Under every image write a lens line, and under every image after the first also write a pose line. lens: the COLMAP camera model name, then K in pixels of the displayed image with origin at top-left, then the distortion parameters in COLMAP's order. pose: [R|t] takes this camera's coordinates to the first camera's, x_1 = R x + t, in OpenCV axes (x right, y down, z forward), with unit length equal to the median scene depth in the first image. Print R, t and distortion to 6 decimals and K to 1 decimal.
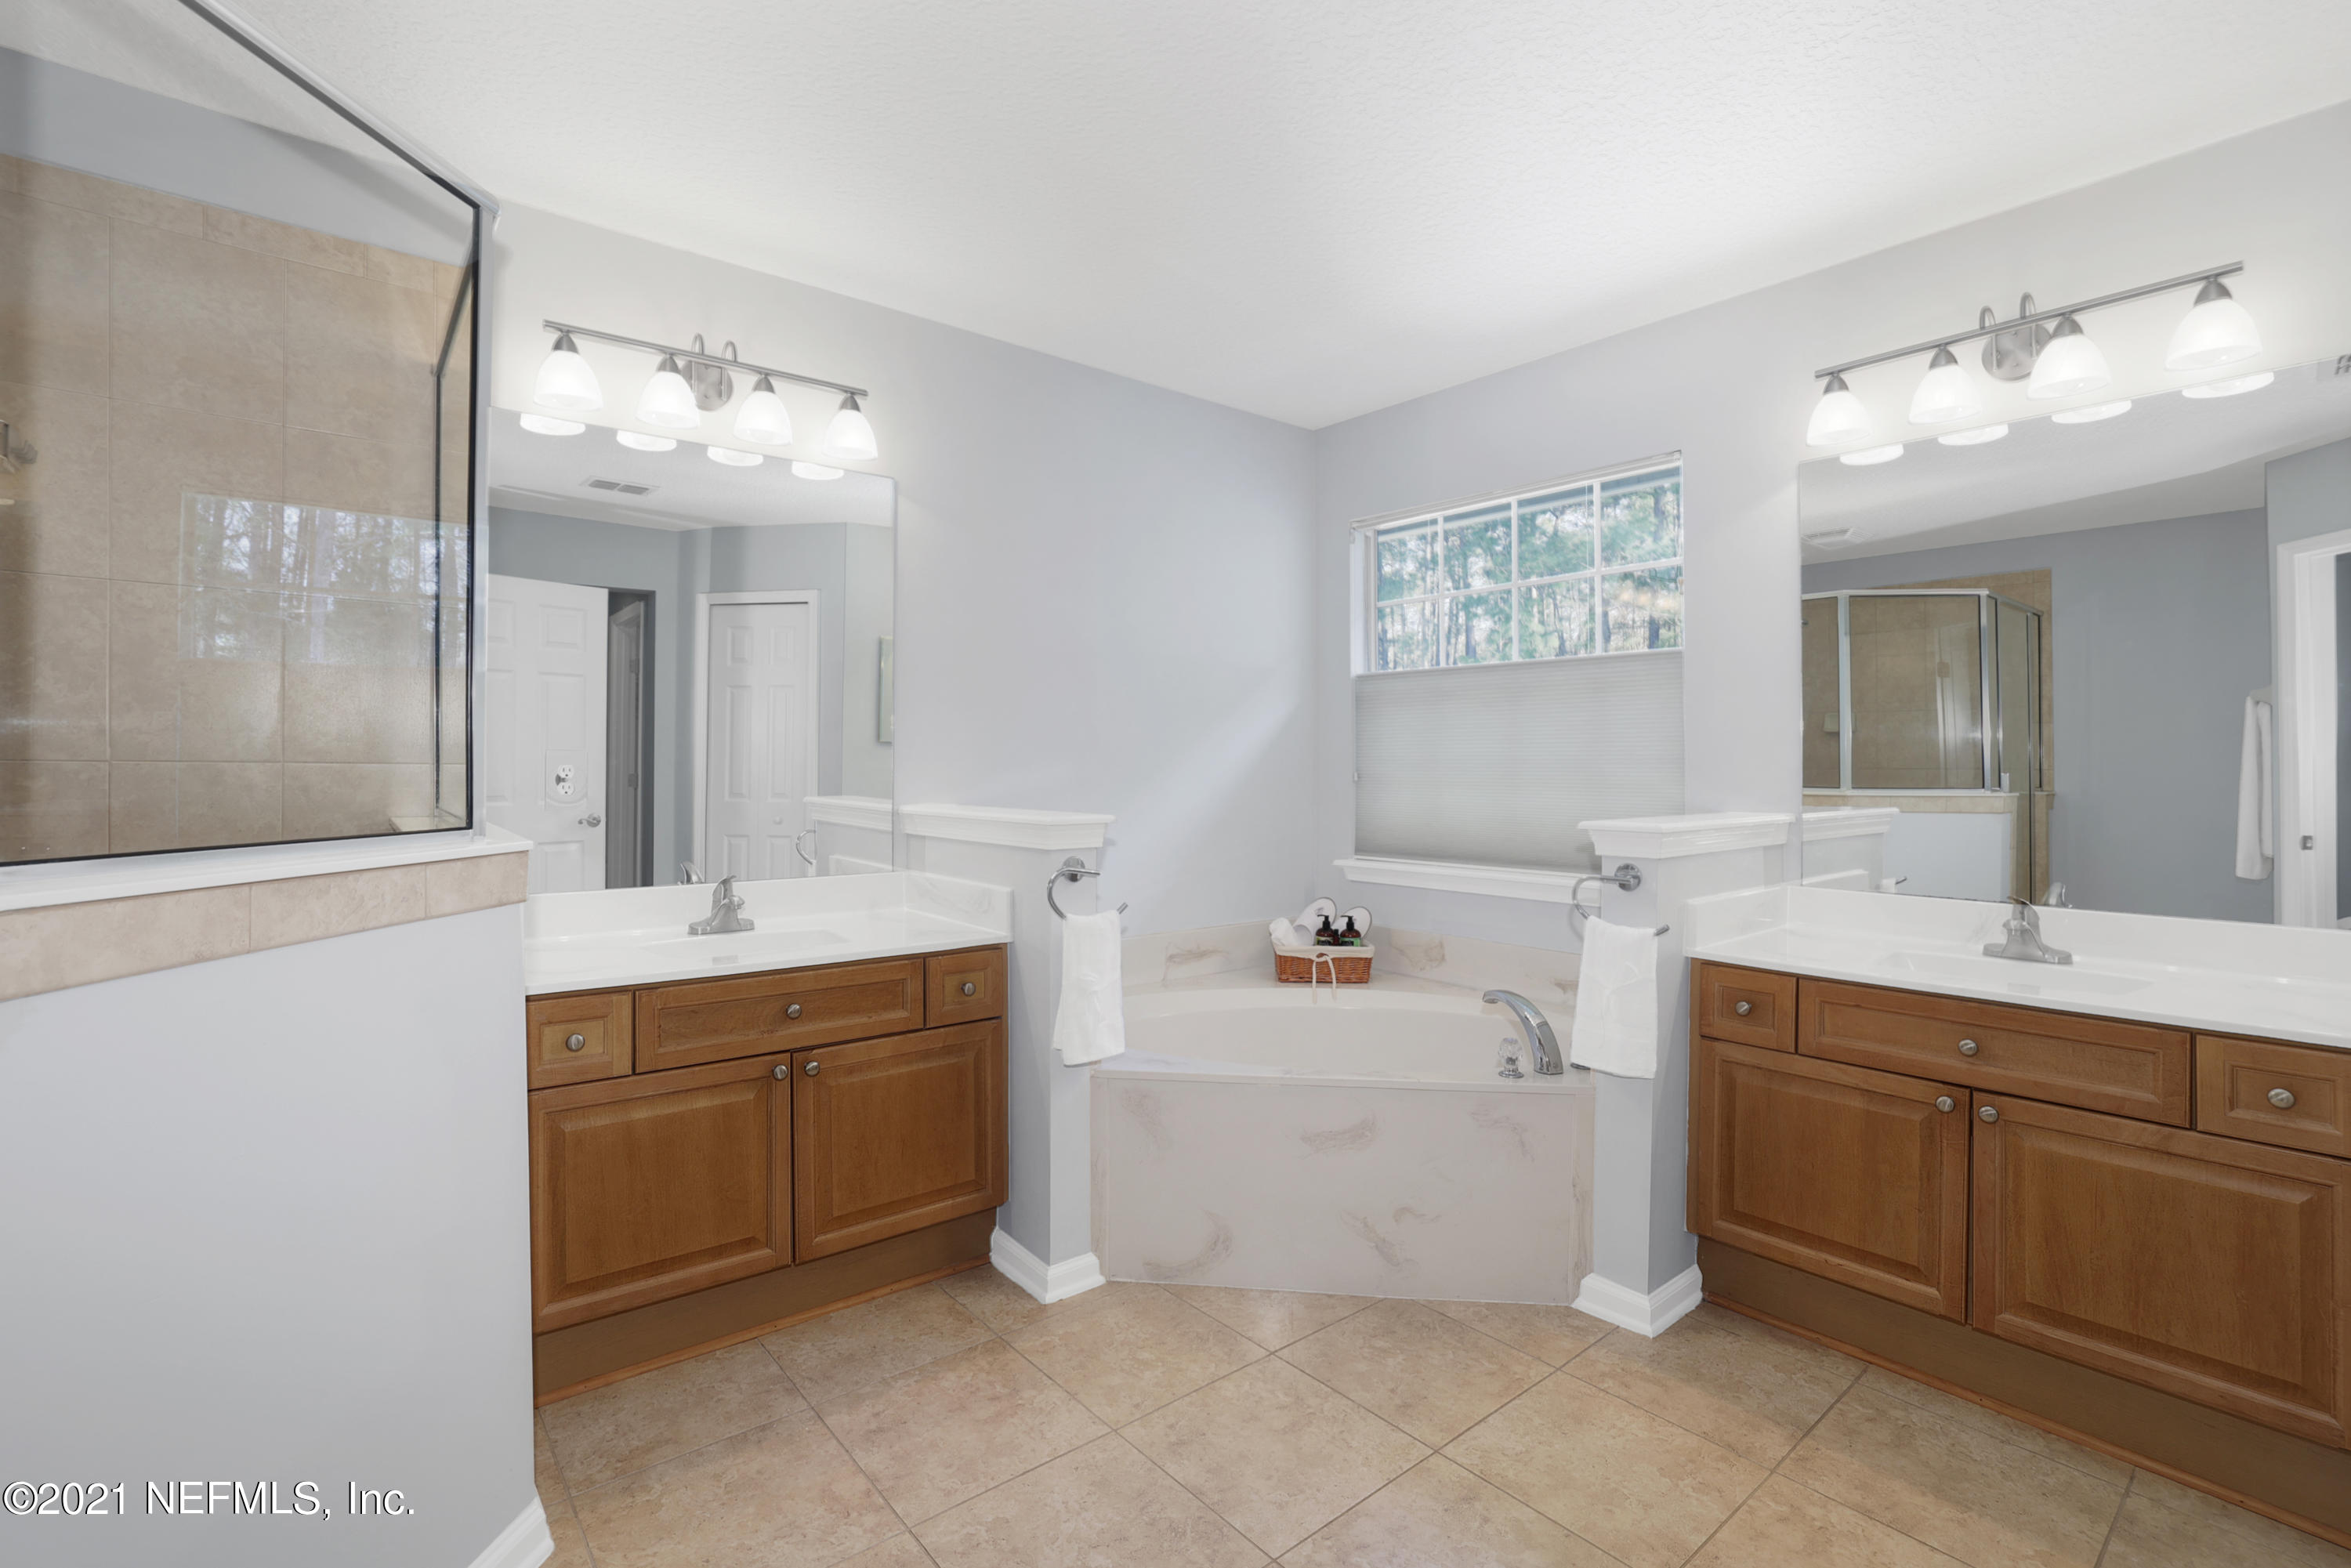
lens RADIAL K [[1059.7, 0, 1179.5], [0, 1059.7, 755.0], [0, 0, 1]] dist [-0.076305, 0.038078]
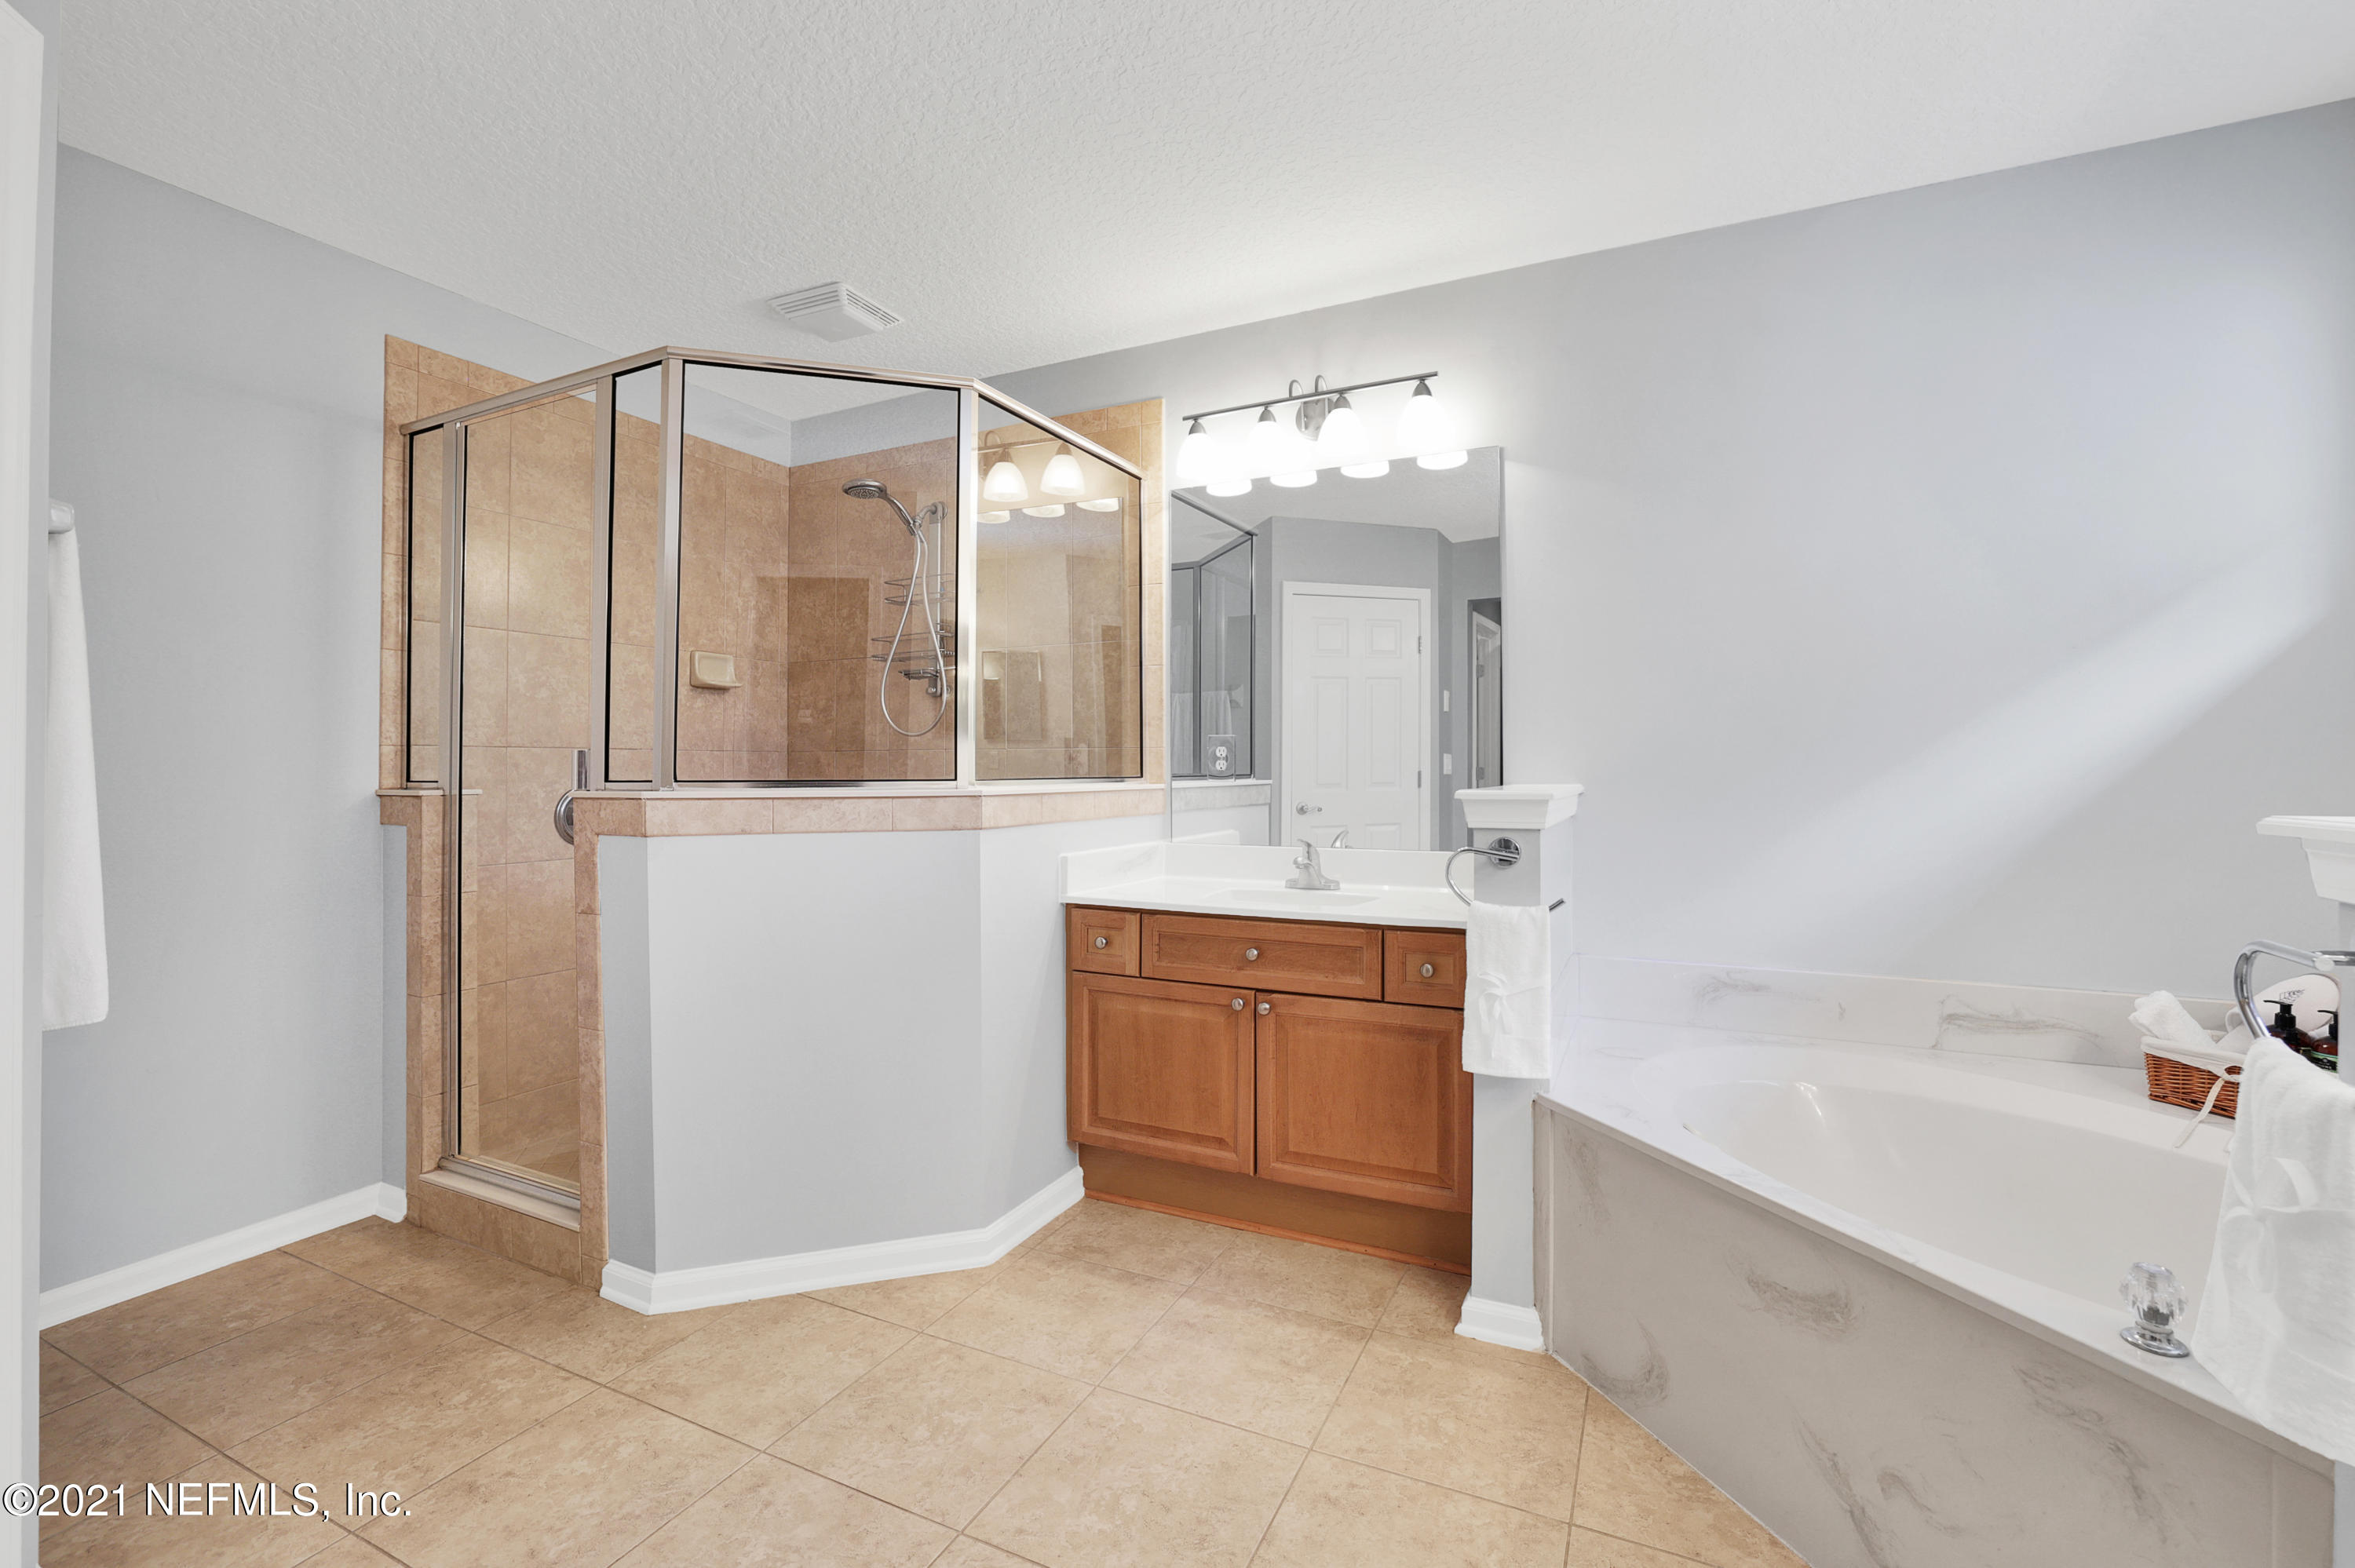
lens RADIAL K [[1028.2, 0, 1166.7], [0, 1028.2, 771.3], [0, 0, 1]] dist [-0.021849, 0.001248]
pose [[0.418363, -0.000094, -0.908280, 0.610091], [0.014536, 0.999873, 0.006593, 0.033445], [0.908164, -0.015961, 0.418311, 0.438728]]
